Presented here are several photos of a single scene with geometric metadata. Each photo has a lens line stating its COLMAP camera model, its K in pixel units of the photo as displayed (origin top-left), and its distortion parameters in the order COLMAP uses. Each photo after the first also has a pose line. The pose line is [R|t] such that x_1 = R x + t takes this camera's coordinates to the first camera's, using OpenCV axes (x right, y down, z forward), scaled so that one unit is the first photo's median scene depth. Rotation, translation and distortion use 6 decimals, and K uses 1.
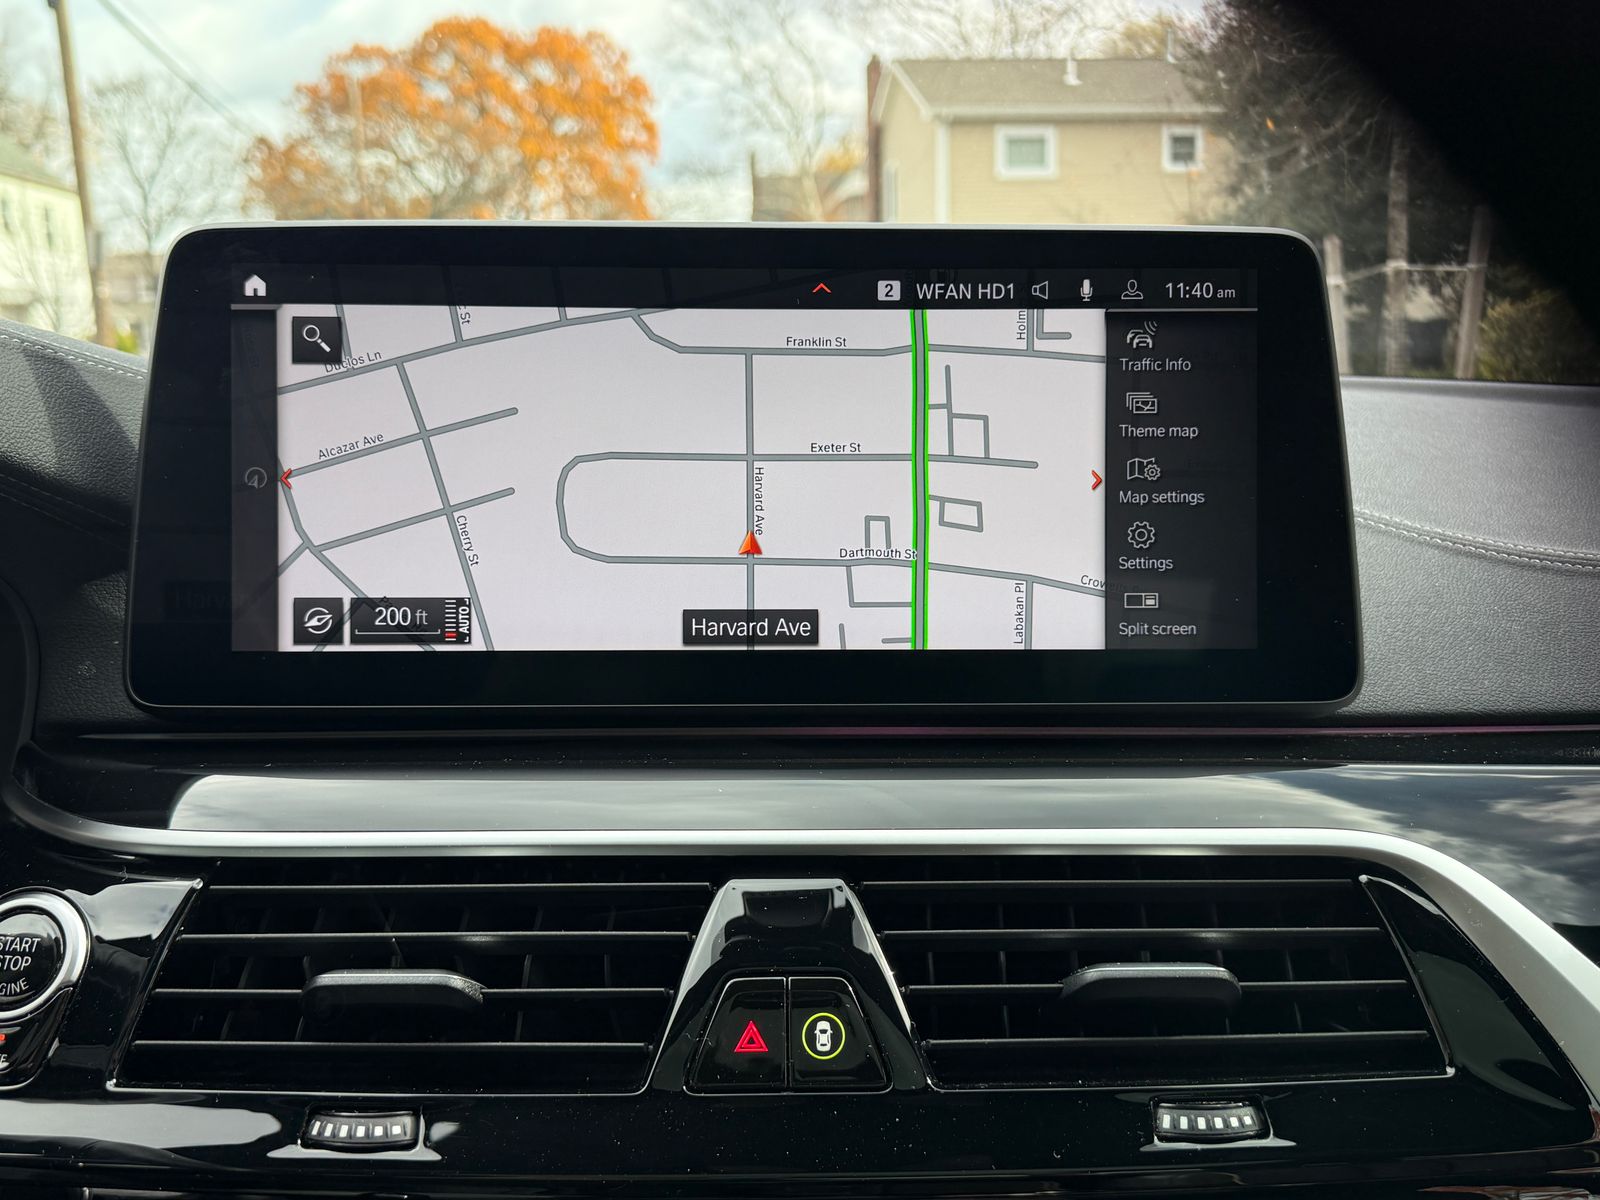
lens RADIAL K [[1484.5, 0, 800.0], [0, 1484.5, 600.0], [0, 0, 1]] dist [0.124483, -0.273500]
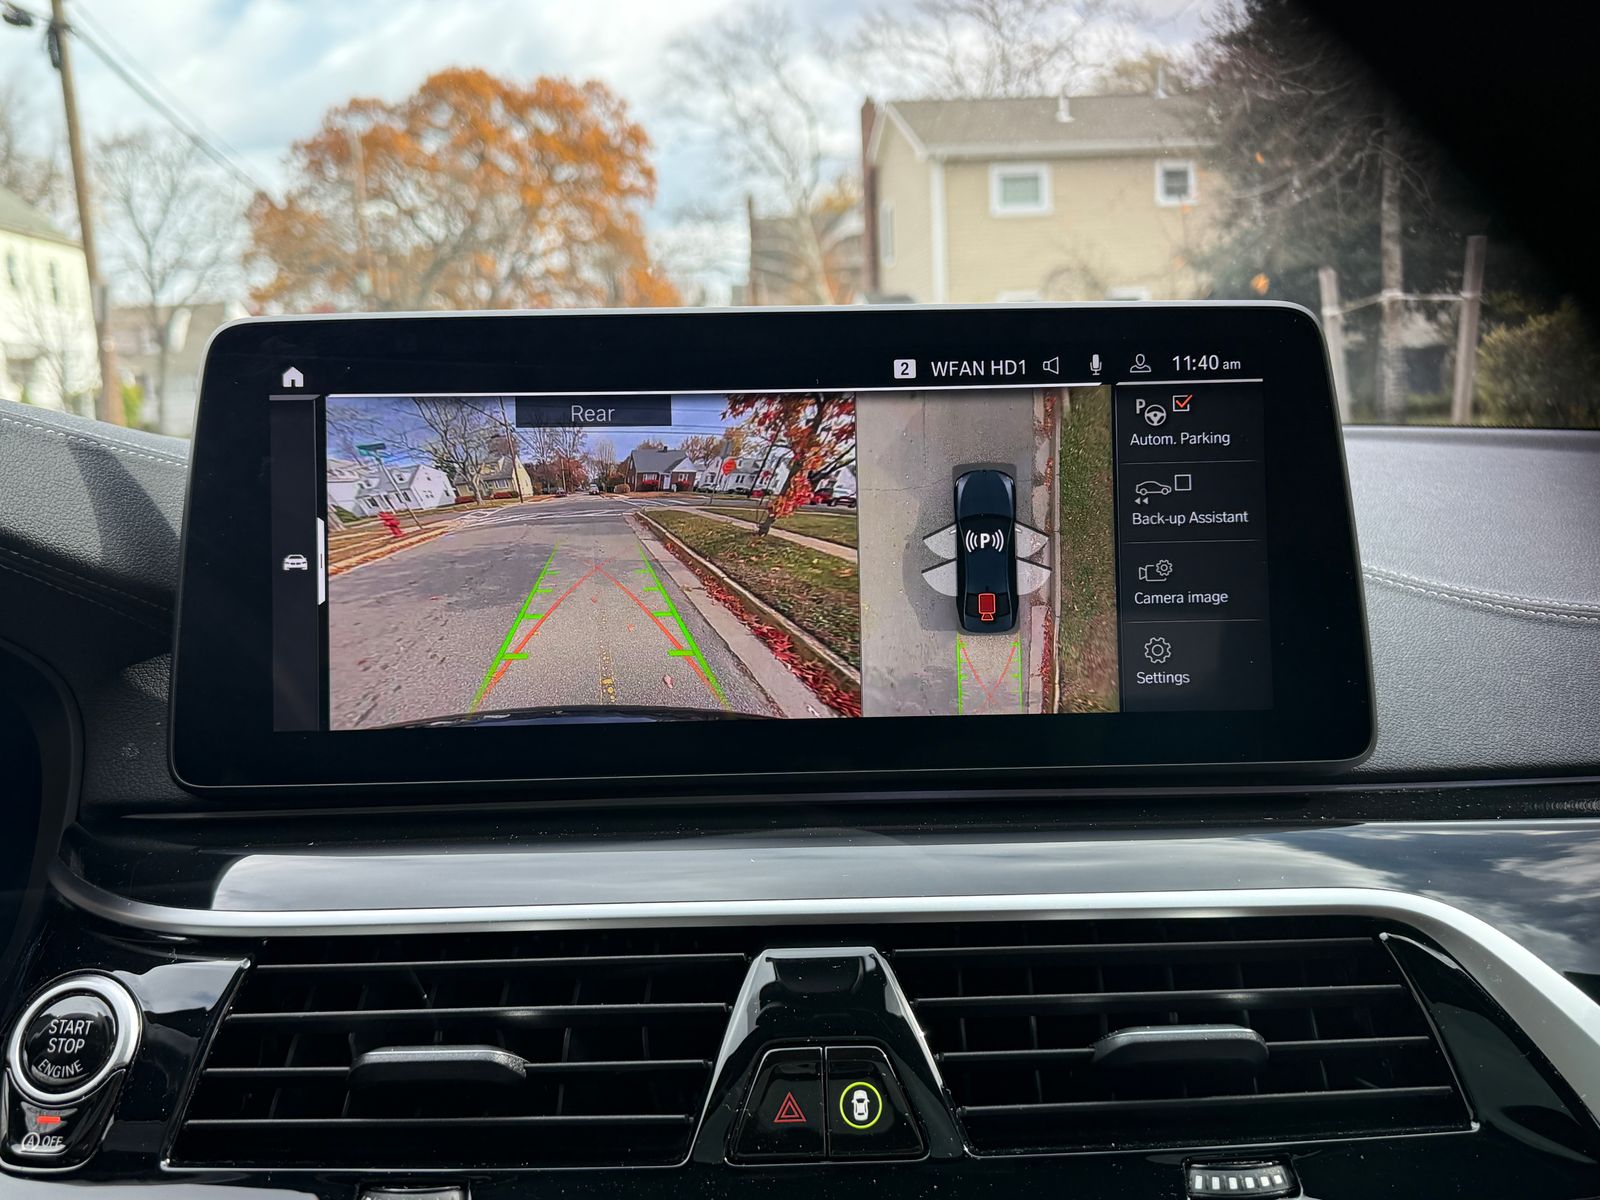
lens RADIAL K [[1483.5, 0, 799.0], [0, 1483.5, 589.8], [0, 0, 1]] dist [0.123272, -0.273409]
pose [[0.999798, -0.019804, -0.003483, -0.001034], [0.019686, 0.999326, -0.030988, -0.001880], [0.004095, 0.030914, 0.999514, -0.002093]]
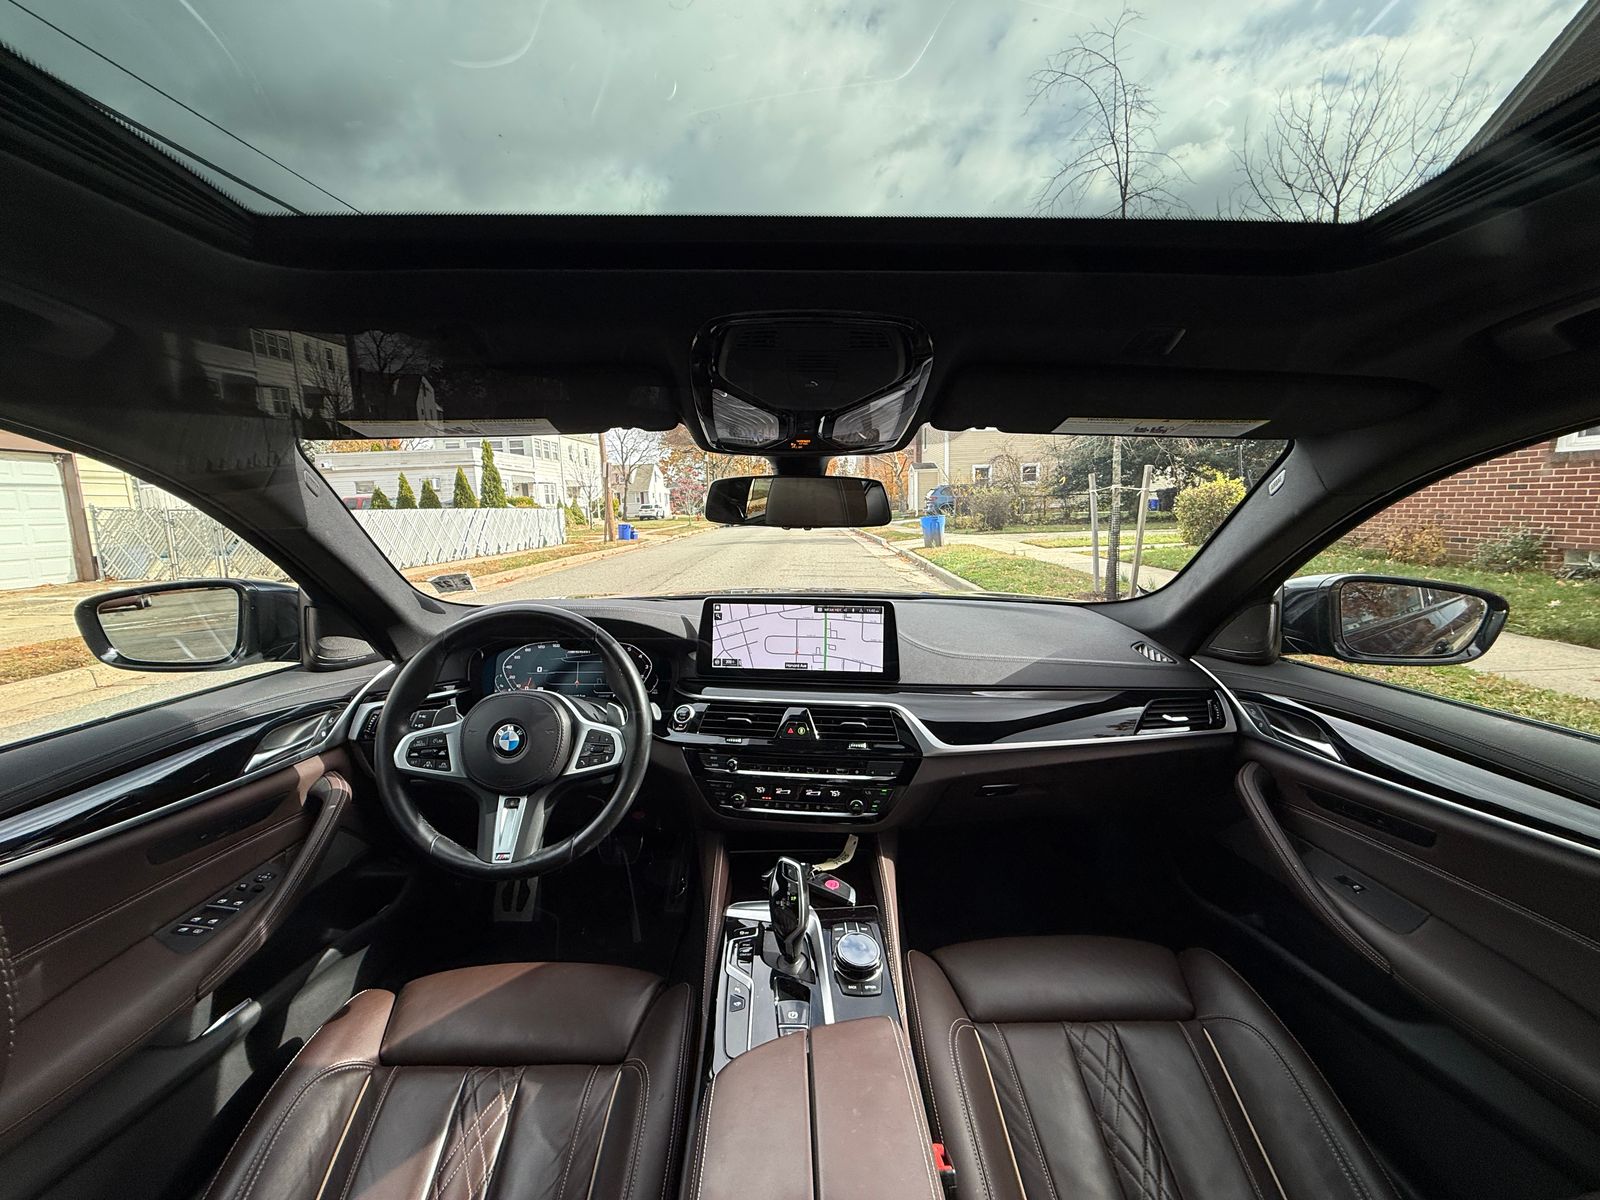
lens RADIAL K [[645.1, 0, 789.0], [0, 645.1, 595.8], [0, 0, 1]] dist [-0.010273, 0.004707]
pose [[0.988677, 0.014872, -0.149320, 0.025078], [-0.017386, 0.999728, -0.015542, -0.017375], [0.149048, 0.017962, 0.988667, -0.122302]]
